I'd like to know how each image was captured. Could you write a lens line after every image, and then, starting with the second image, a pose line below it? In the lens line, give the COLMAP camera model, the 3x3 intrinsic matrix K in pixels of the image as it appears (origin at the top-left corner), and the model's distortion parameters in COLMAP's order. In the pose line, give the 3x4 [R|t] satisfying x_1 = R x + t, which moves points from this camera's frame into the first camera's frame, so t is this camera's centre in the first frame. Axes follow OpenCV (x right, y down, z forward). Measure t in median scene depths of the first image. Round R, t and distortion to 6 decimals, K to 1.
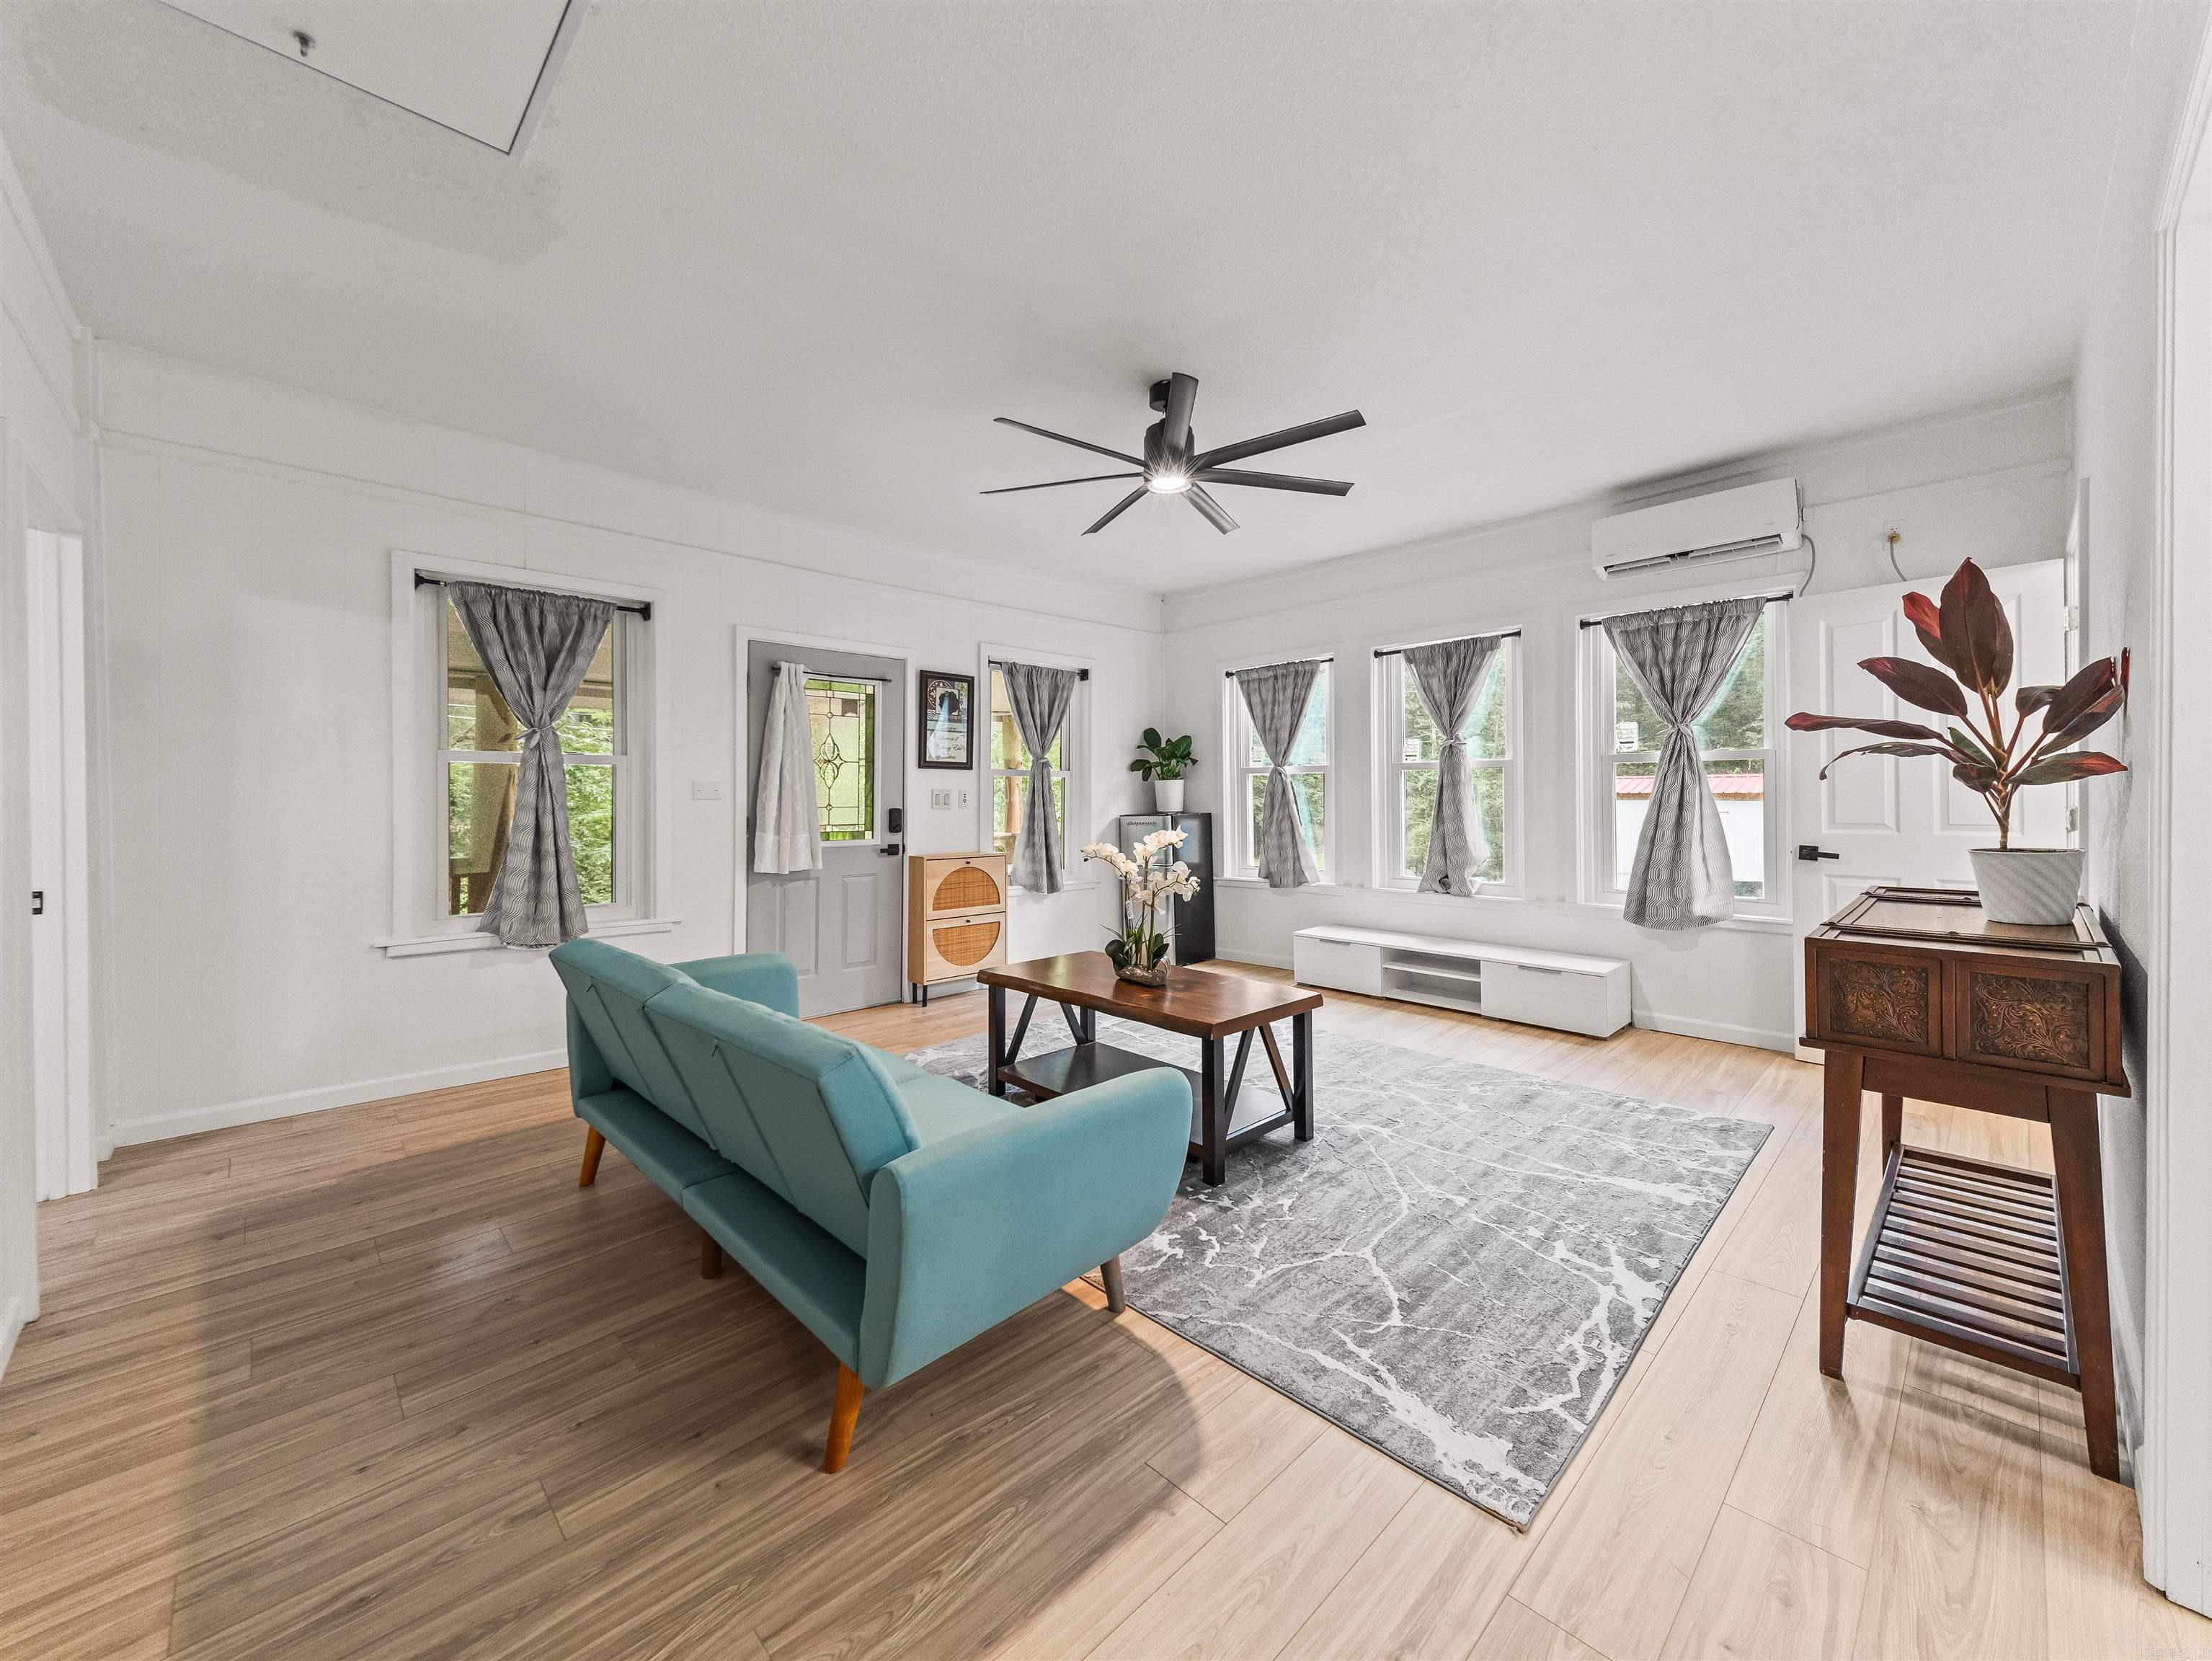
lens RADIAL K [[867.2, 0, 1094.1], [0, 867.2, 804.1], [0, 0, 1]] dist [0.025295, -0.008622]
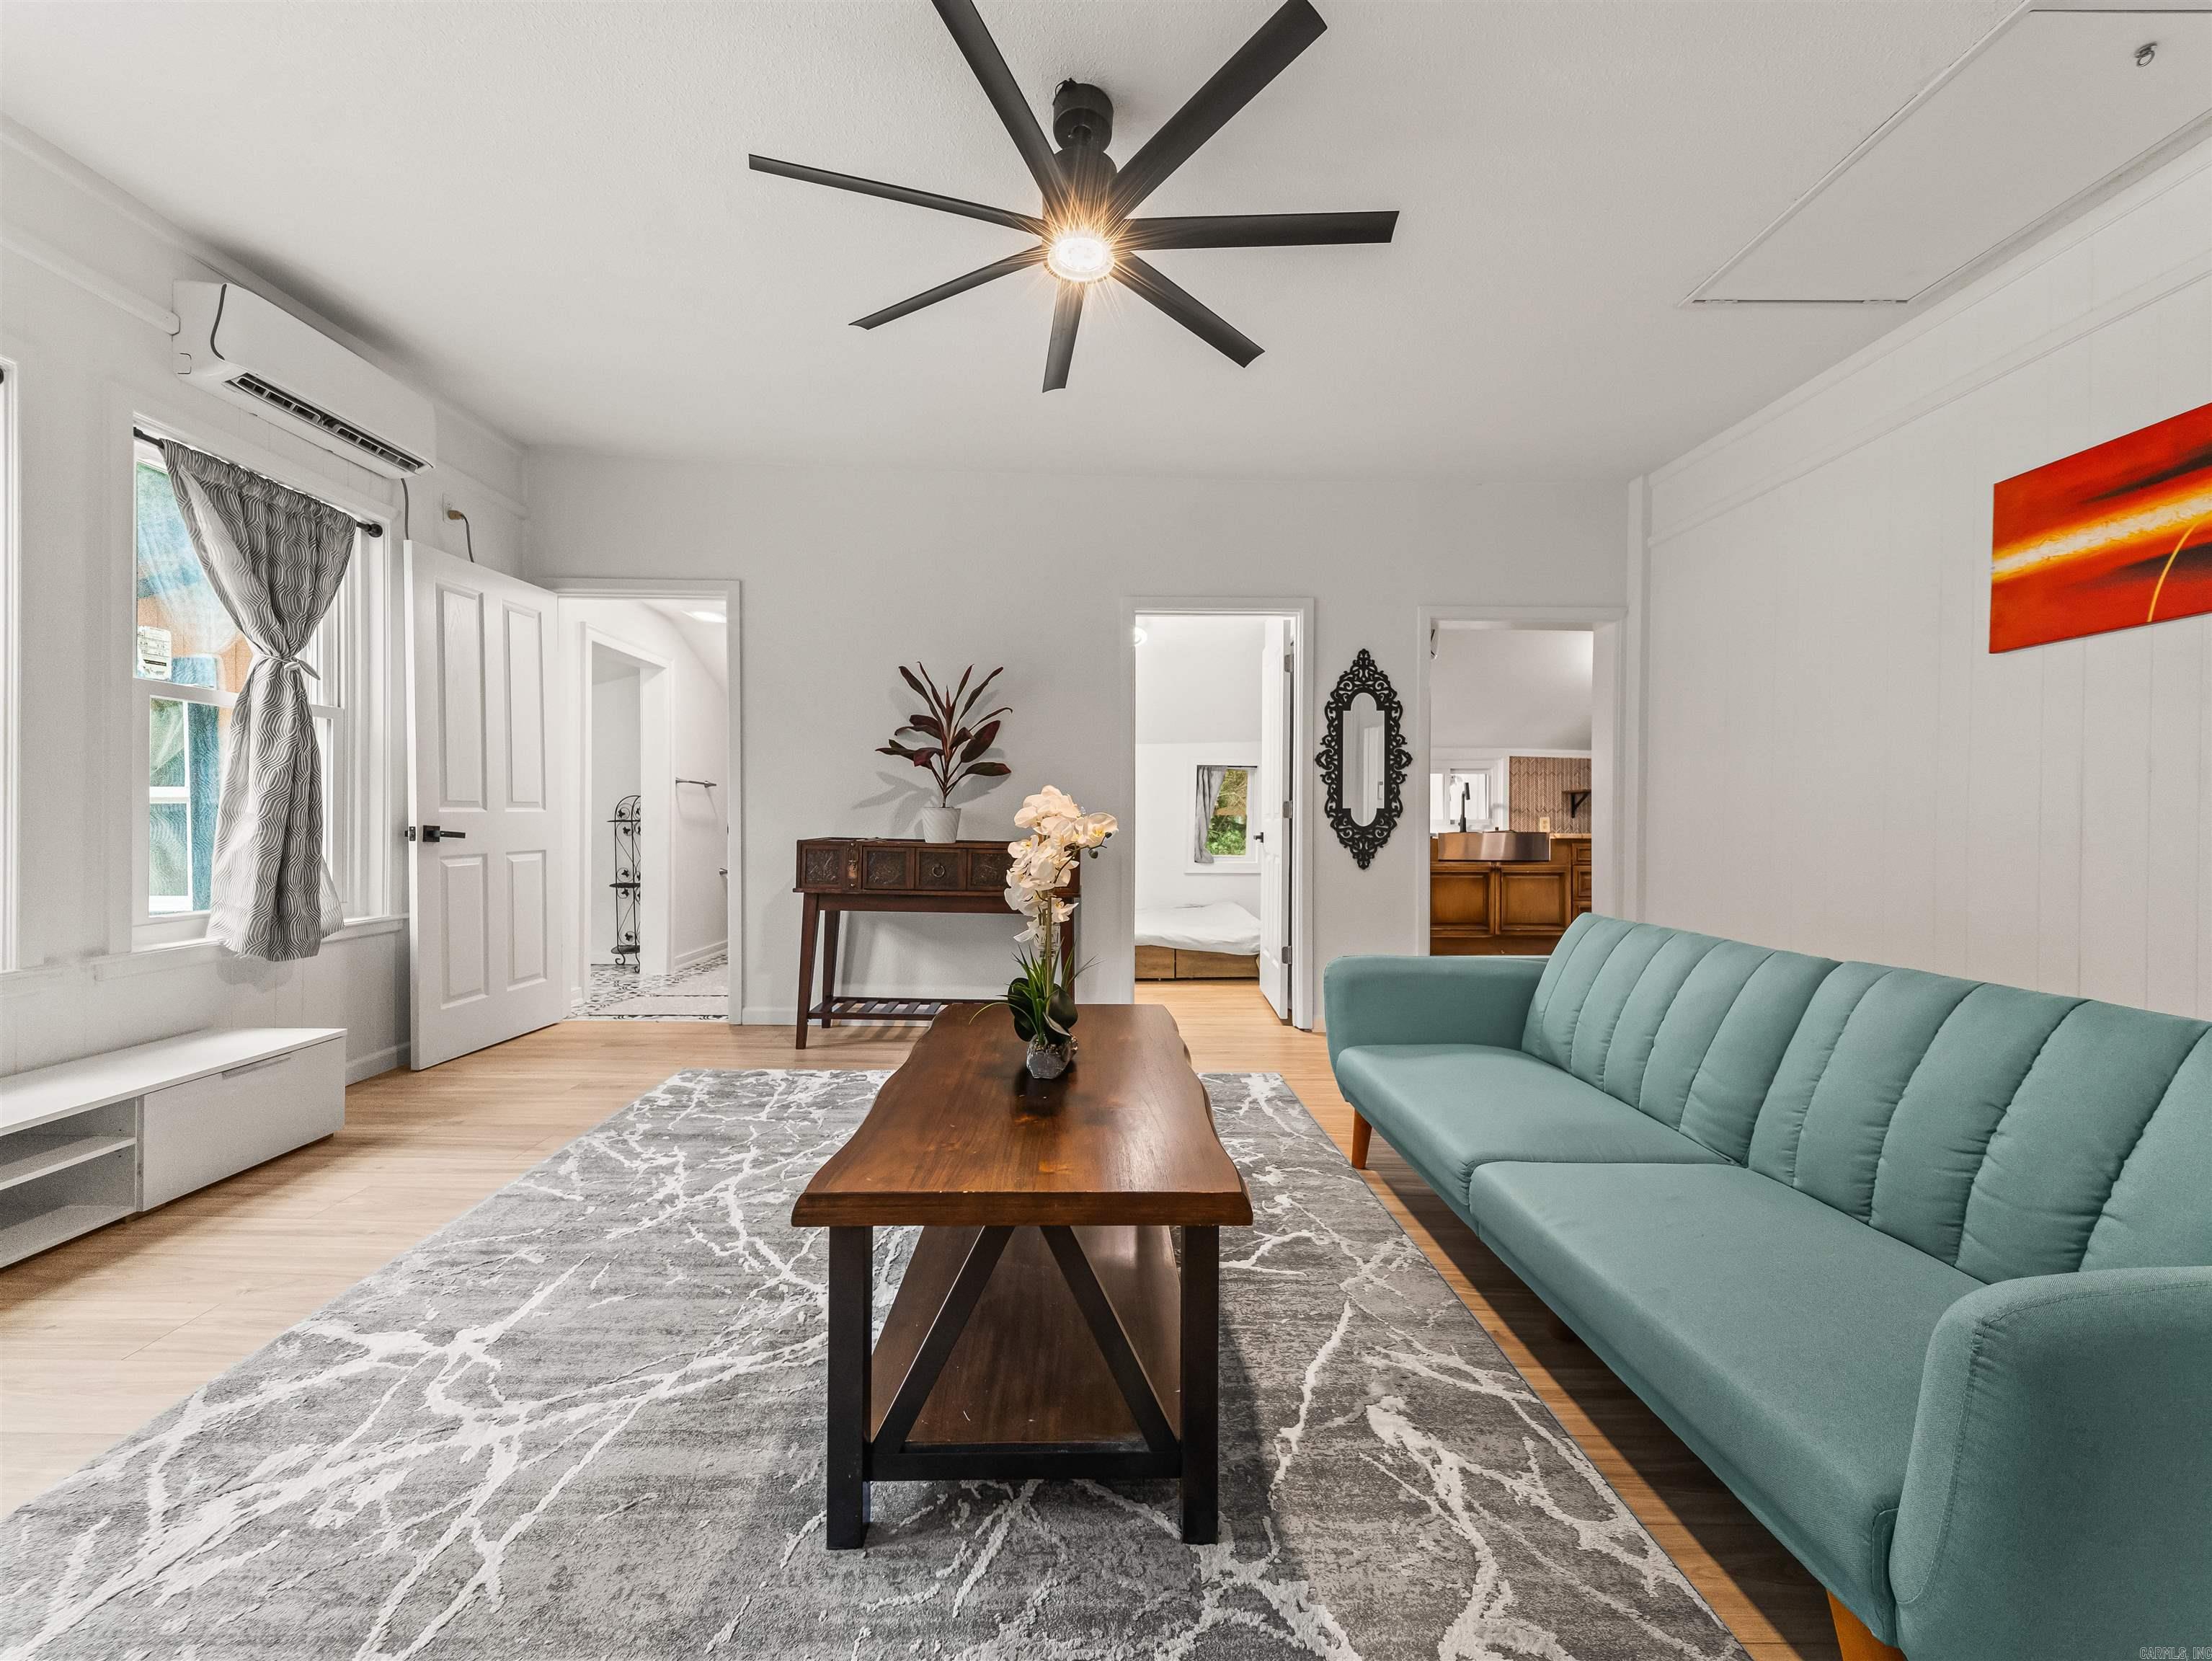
lens RADIAL K [[867.2, 0, 1095.9], [0, 867.2, 835.0], [0, 0, 1]] dist [0.025295, -0.008622]
pose [[-0.735432, -0.015151, 0.677429, -0.226380], [0.001151, 0.999721, 0.023609, 0.028028], [-0.677597, 0.018143, -0.735209, 0.913349]]
